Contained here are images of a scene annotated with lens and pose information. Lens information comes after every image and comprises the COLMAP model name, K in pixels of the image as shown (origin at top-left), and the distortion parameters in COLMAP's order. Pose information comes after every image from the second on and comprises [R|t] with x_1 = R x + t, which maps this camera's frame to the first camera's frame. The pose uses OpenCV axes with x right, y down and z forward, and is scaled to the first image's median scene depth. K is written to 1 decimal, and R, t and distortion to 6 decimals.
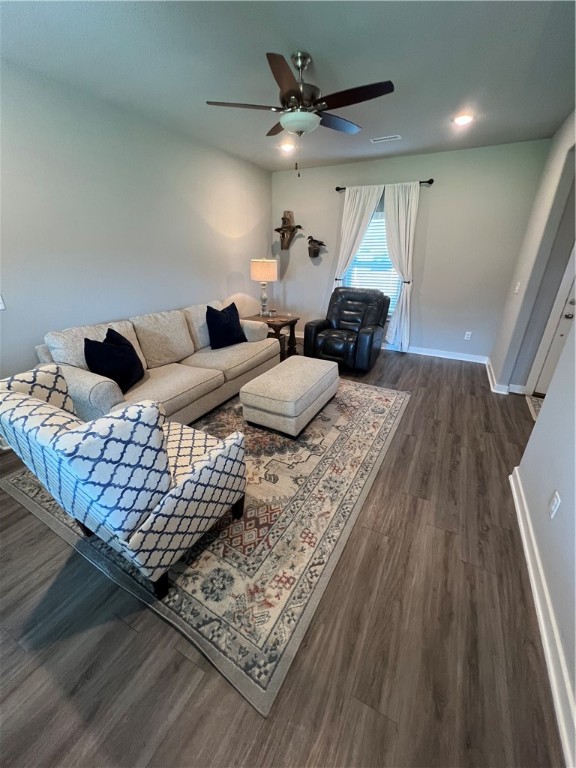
lens RADIAL K [[306.1, 0, 288.0], [0, 306.1, 384.0], [0, 0, 1]] dist [0.000345, -0.000041]
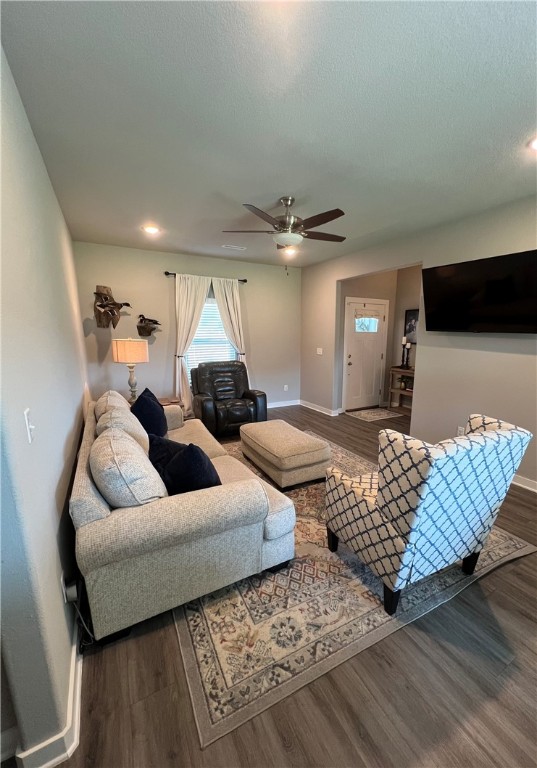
lens RADIAL K [[315.6, 0, 288.9], [0, 315.6, 403.6], [0, 0, 1]] dist [-0.030037, 0.000124]
pose [[0.526826, -0.183152, 0.830006, -0.611798], [0.338604, 0.940901, -0.007298, -0.080334], [-0.779616, 0.284888, 0.557707, 0.227883]]
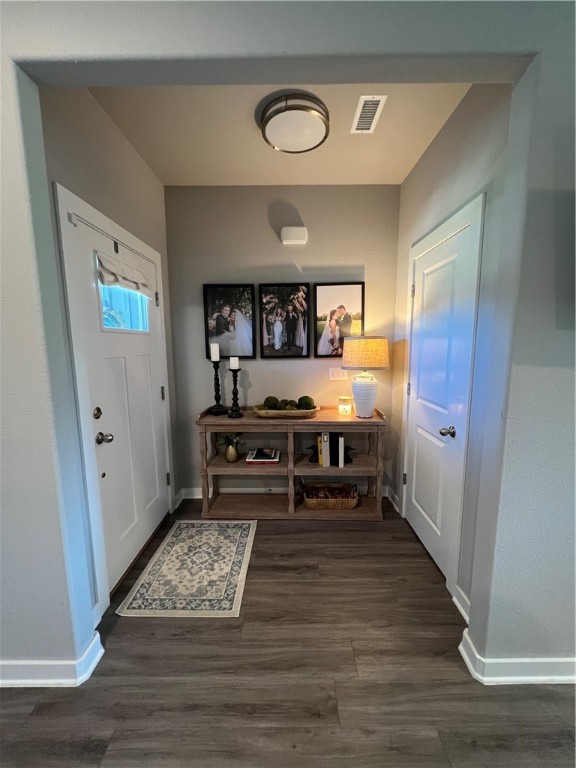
lens RADIAL K [[306.1, 0, 288.0], [0, 306.1, 384.0], [0, 0, 1]] dist [0.000345, -0.000041]
pose [[-0.478210, -0.114010, 0.870814, 0.240014], [0.354005, 0.882397, 0.309929, -0.254546], [-0.803739, 0.456484, -0.381611, 0.653700]]
